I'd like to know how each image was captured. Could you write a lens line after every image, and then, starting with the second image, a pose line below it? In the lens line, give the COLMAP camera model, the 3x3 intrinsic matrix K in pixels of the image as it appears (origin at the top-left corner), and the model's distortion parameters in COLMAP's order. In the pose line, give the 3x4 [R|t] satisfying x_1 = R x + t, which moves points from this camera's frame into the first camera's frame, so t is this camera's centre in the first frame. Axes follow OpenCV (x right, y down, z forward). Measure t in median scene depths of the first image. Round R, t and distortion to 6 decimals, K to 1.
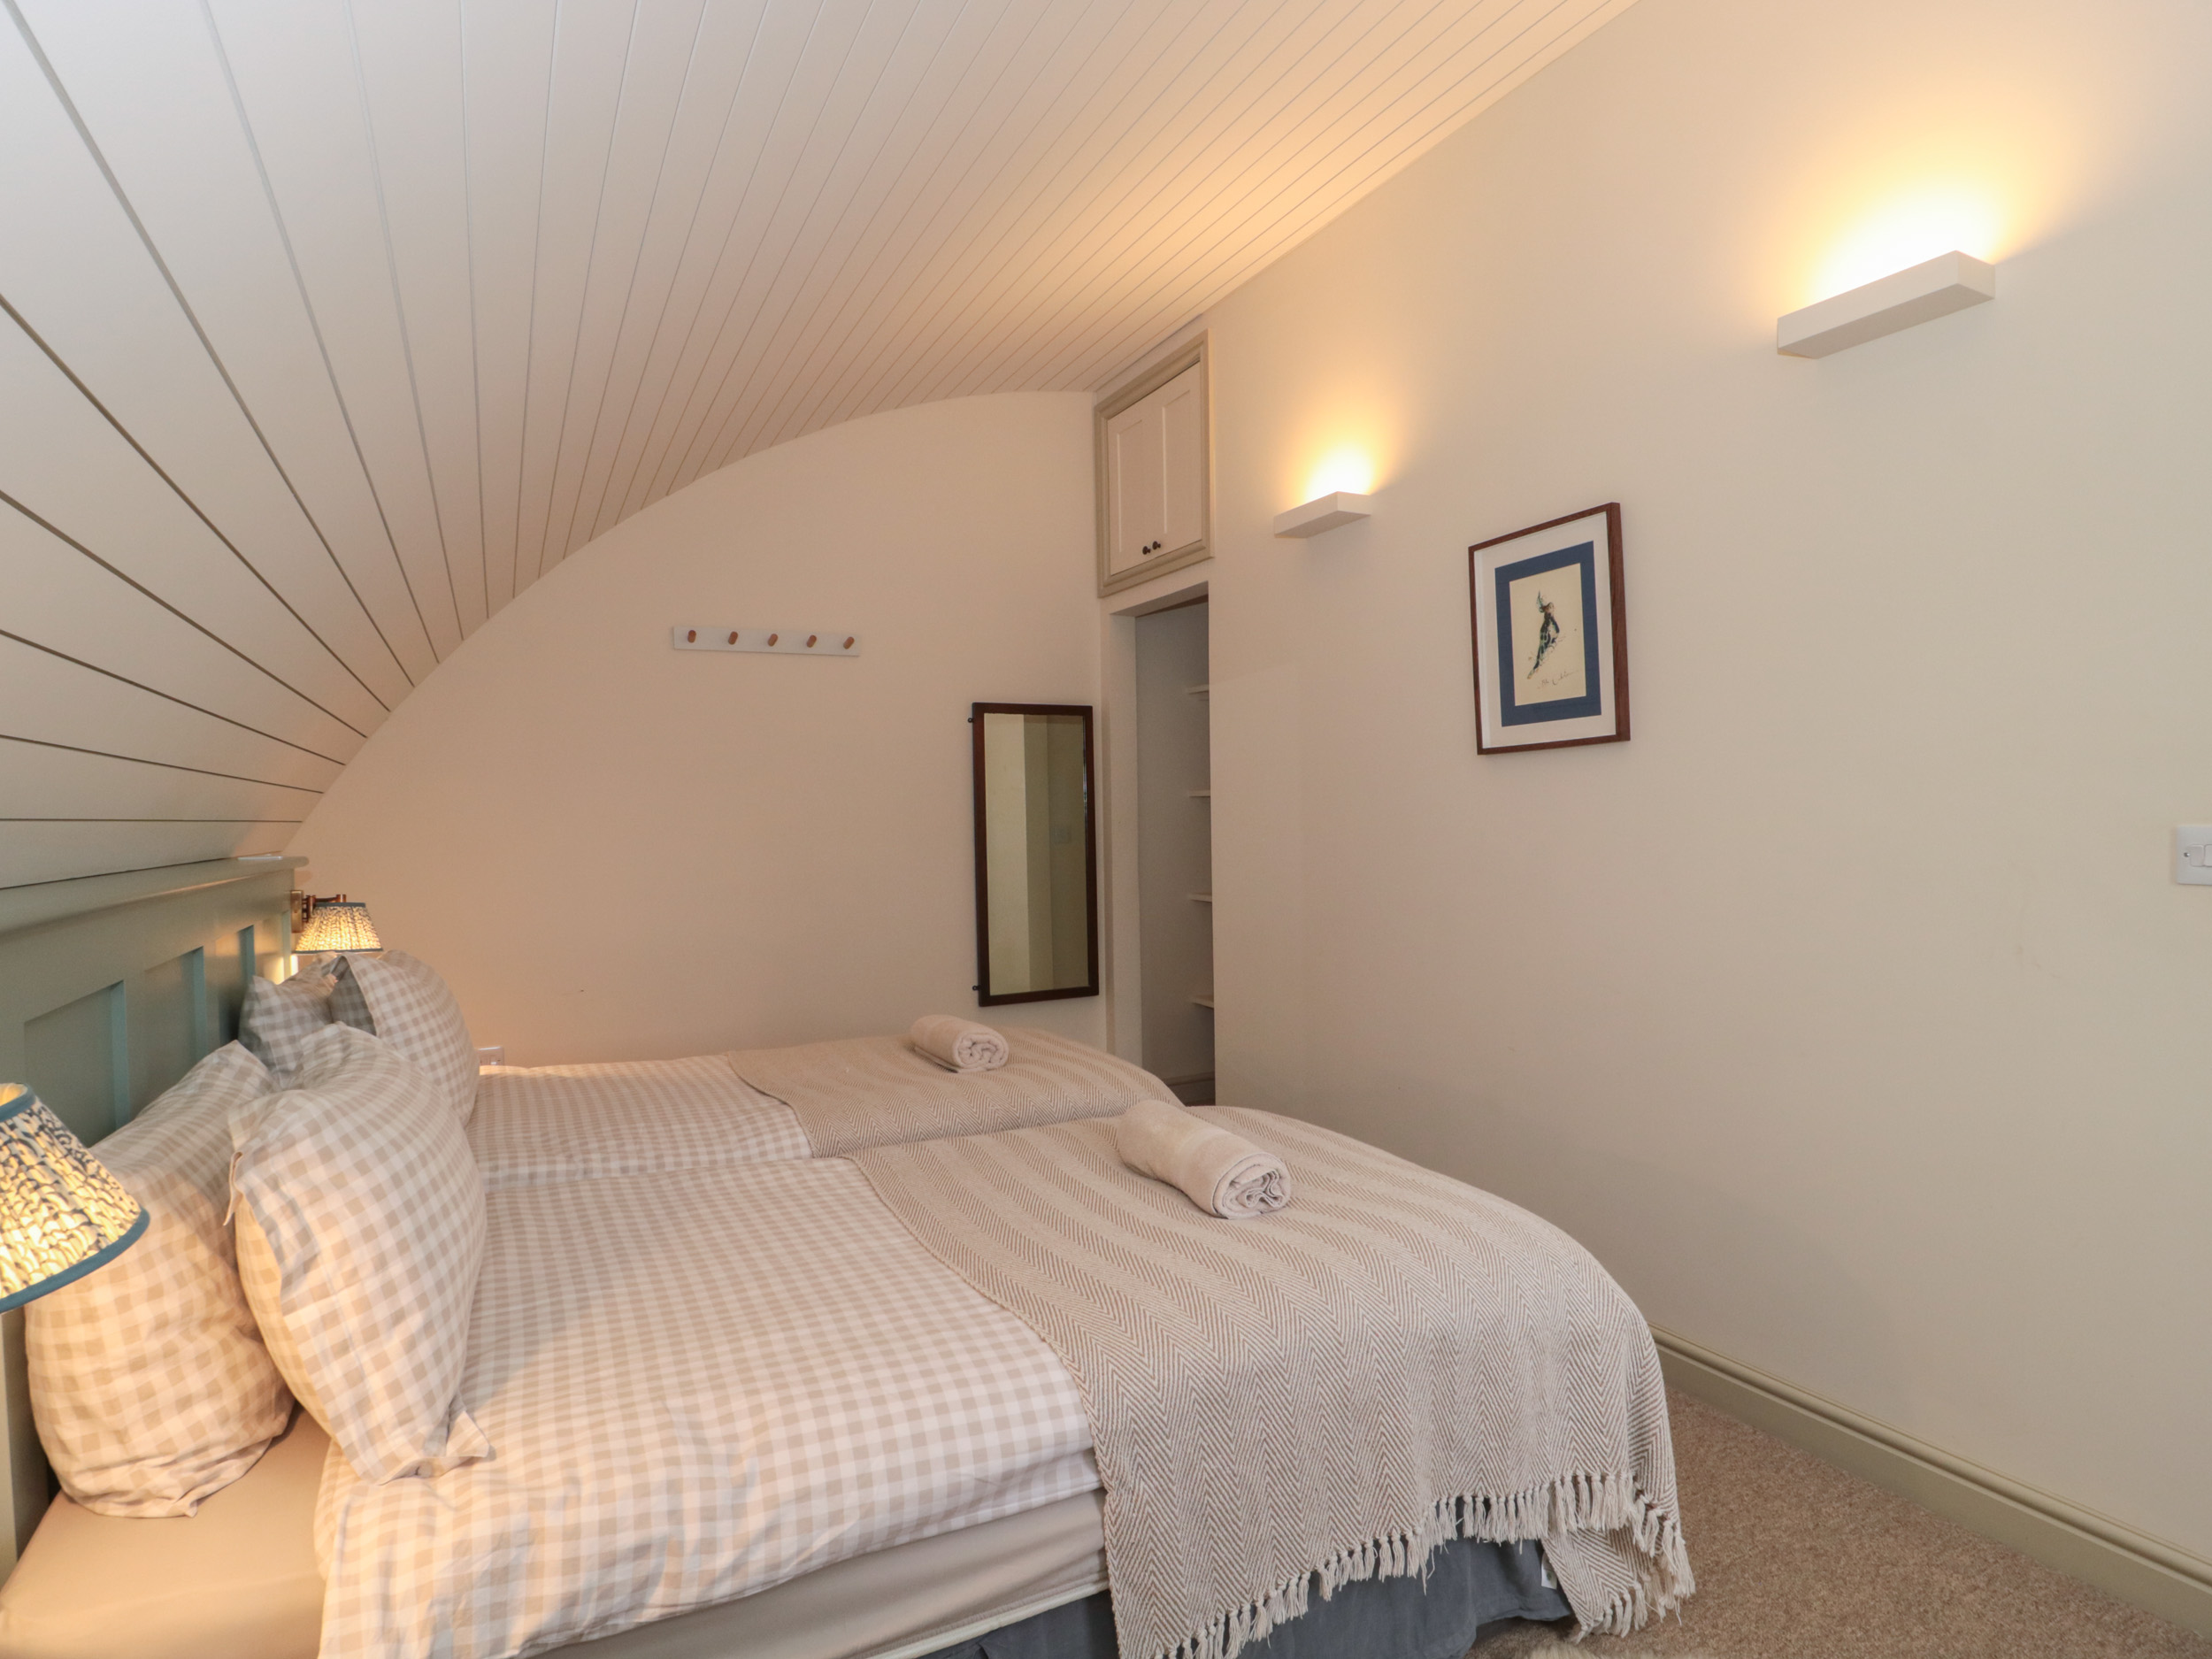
lens RADIAL K [[1158.0, 0, 1106.0], [0, 1158.0, 829.5], [0, 0, 1]] dist [0.007269, -0.019475]
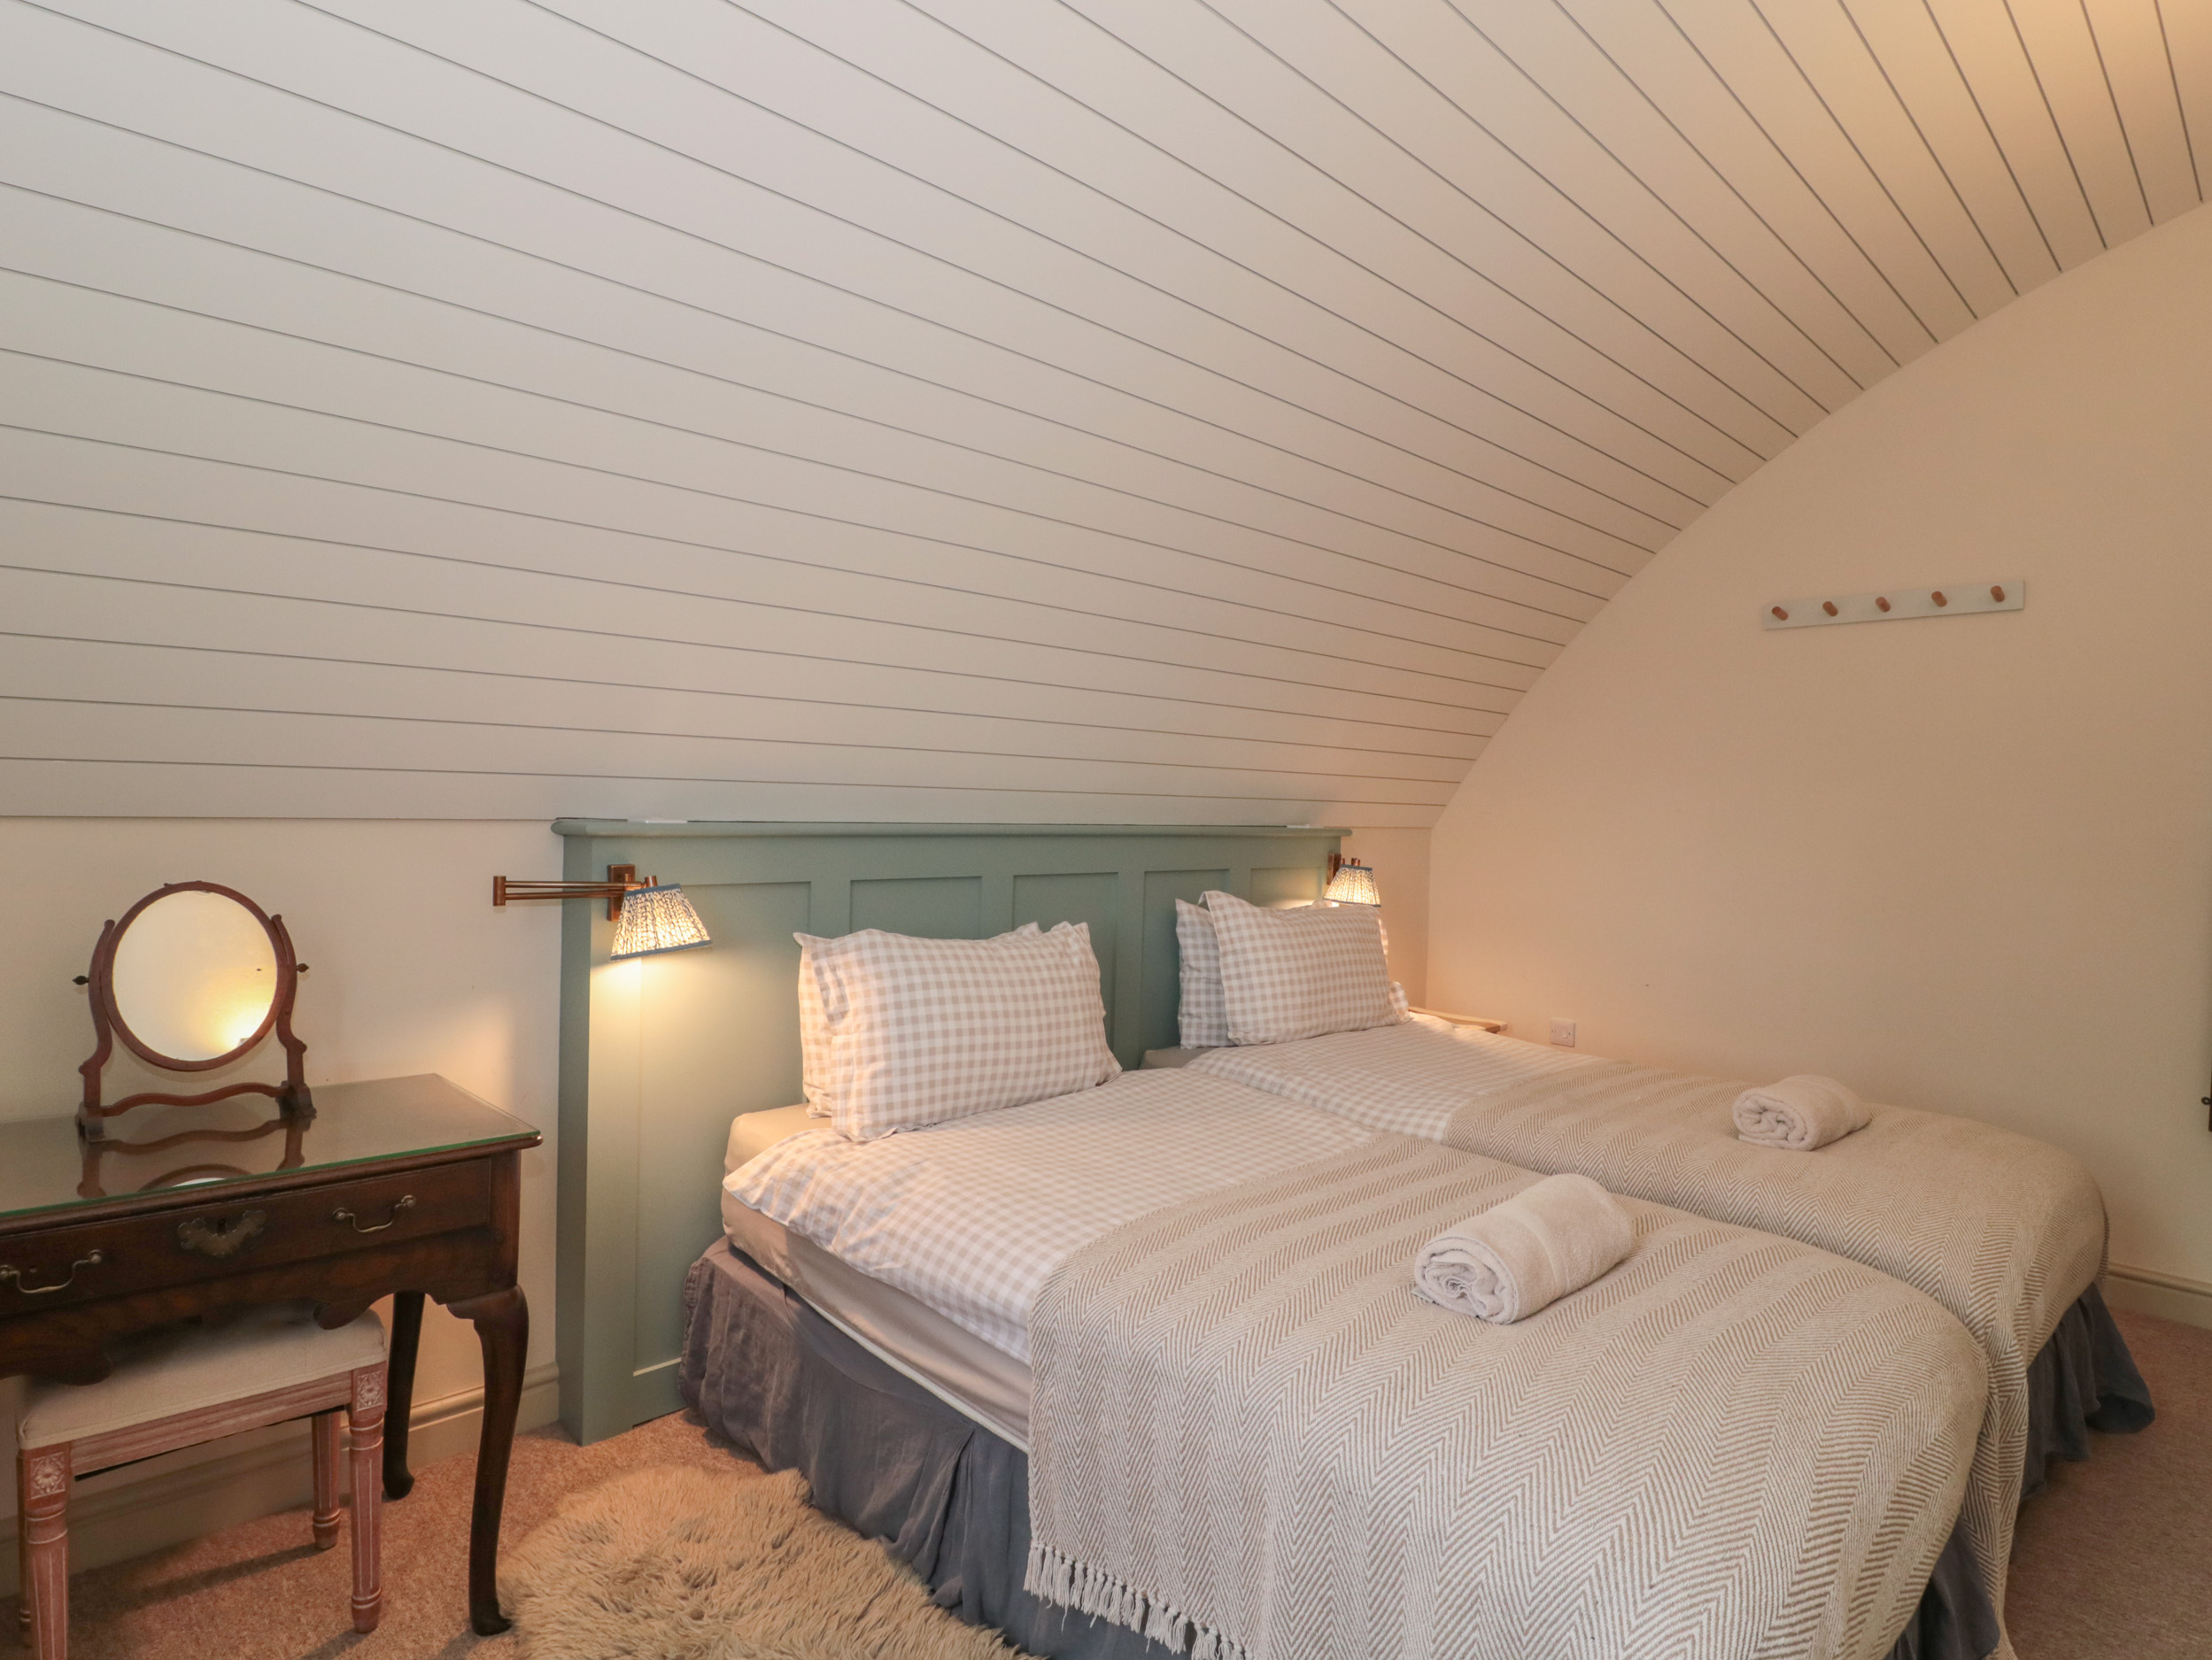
lens RADIAL K [[1232.1, 0, 1106.0], [0, 1232.1, 830.0], [0, 0, 1]] dist [0.005861, -0.023372]
pose [[0.272900, 0.050644, -0.960708, 1.376926], [-0.049859, 0.998016, 0.038448, -0.036836], [0.960750, 0.037408, 0.274884, 0.814188]]
